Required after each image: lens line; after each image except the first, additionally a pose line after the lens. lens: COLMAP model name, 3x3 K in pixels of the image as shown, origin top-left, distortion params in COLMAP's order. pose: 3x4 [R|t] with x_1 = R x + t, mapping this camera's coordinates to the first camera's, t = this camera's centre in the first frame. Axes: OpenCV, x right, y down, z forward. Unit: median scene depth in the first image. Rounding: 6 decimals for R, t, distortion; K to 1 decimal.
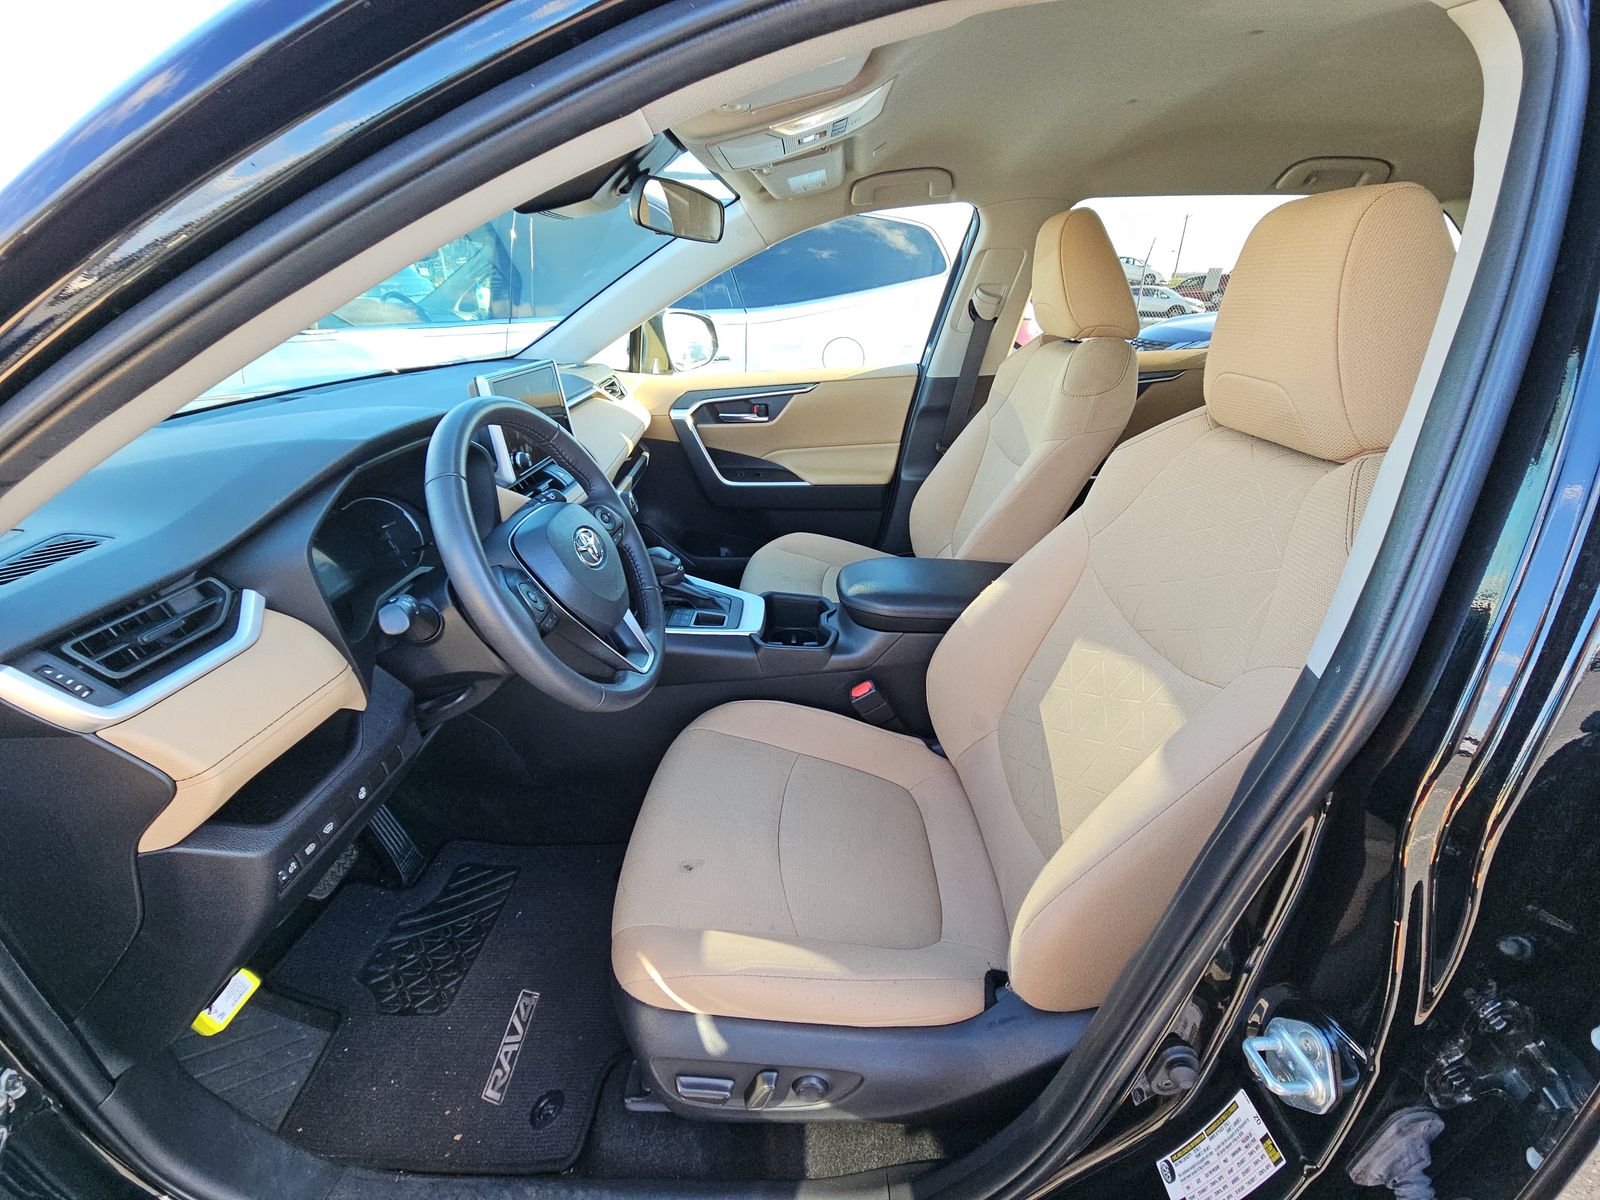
lens RADIAL K [[635.3, 0, 804.9], [0, 635.3, 598.8], [0, 0, 1]] dist [0.020060, -0.010294]
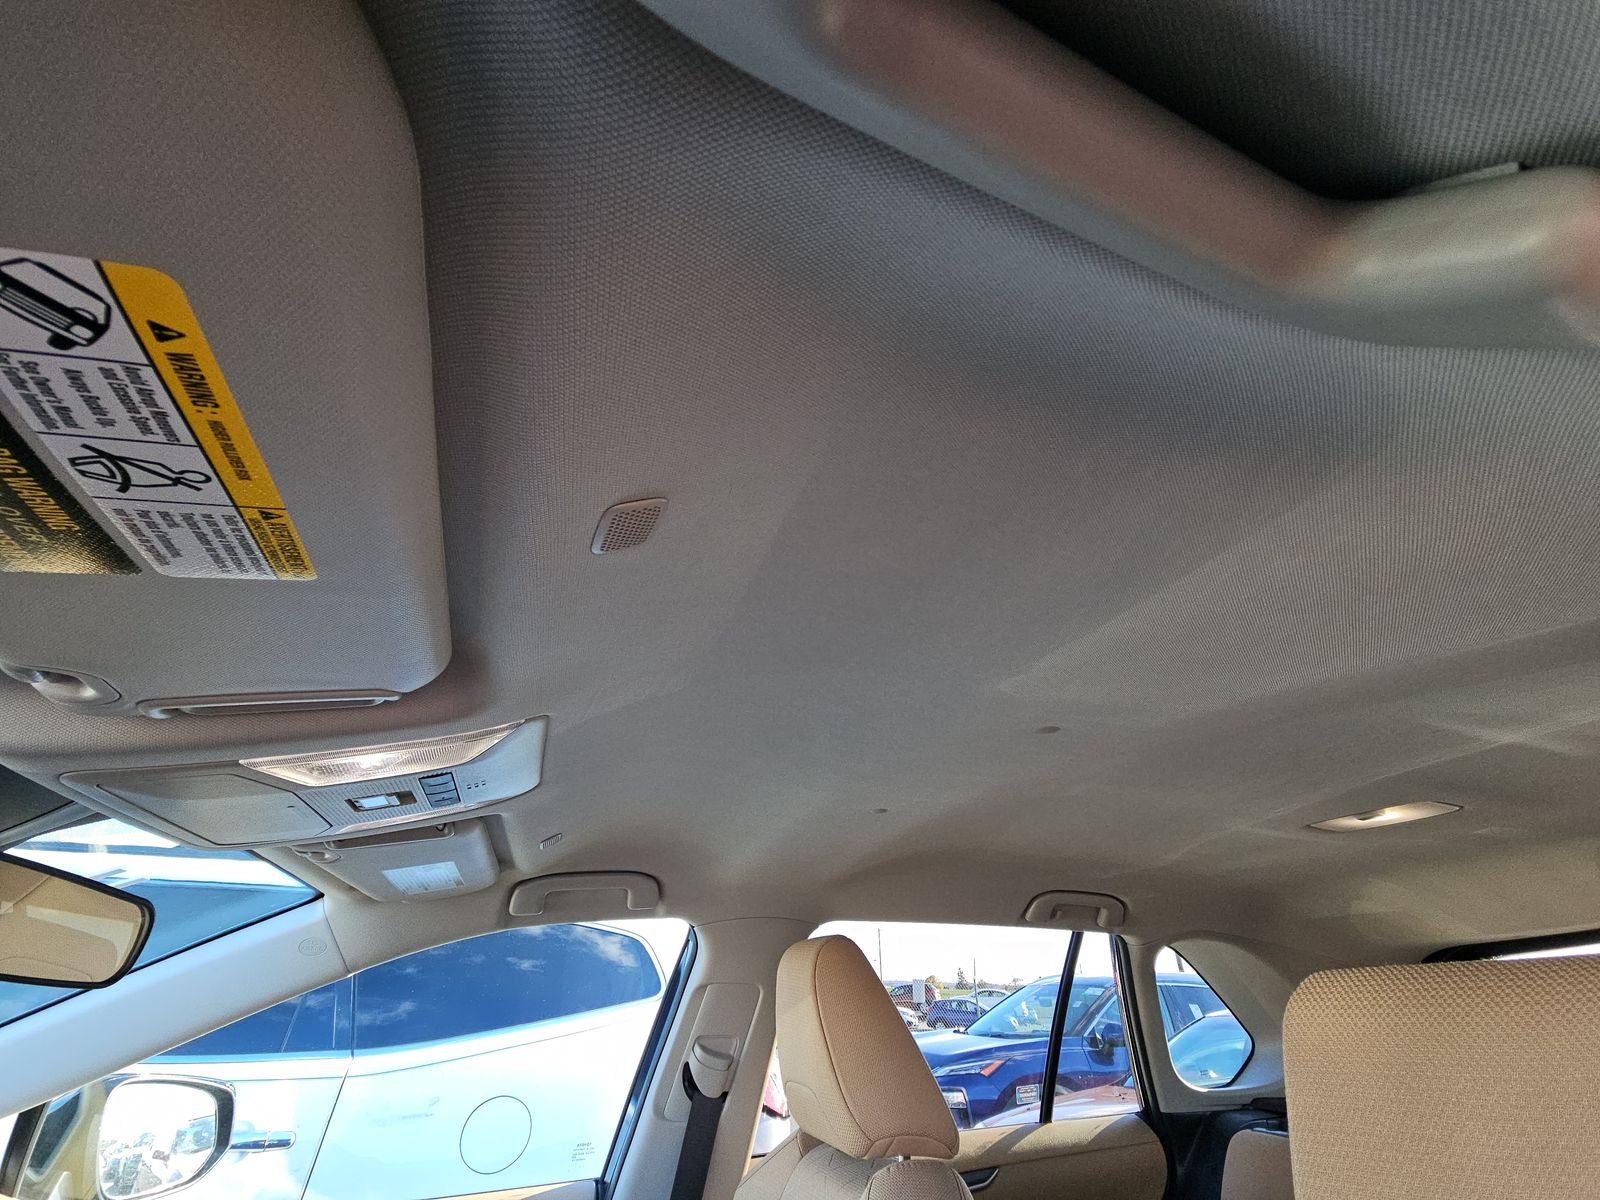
lens RADIAL K [[635.3, 0, 804.9], [0, 635.3, 598.8], [0, 0, 1]] dist [0.020060, -0.010294]
pose [[0.929068, 0.199513, 0.311491, 0.079763], [0.157146, 0.549432, -0.820628, -0.182585], [-0.334869, 0.811369, 0.479107, 0.280846]]
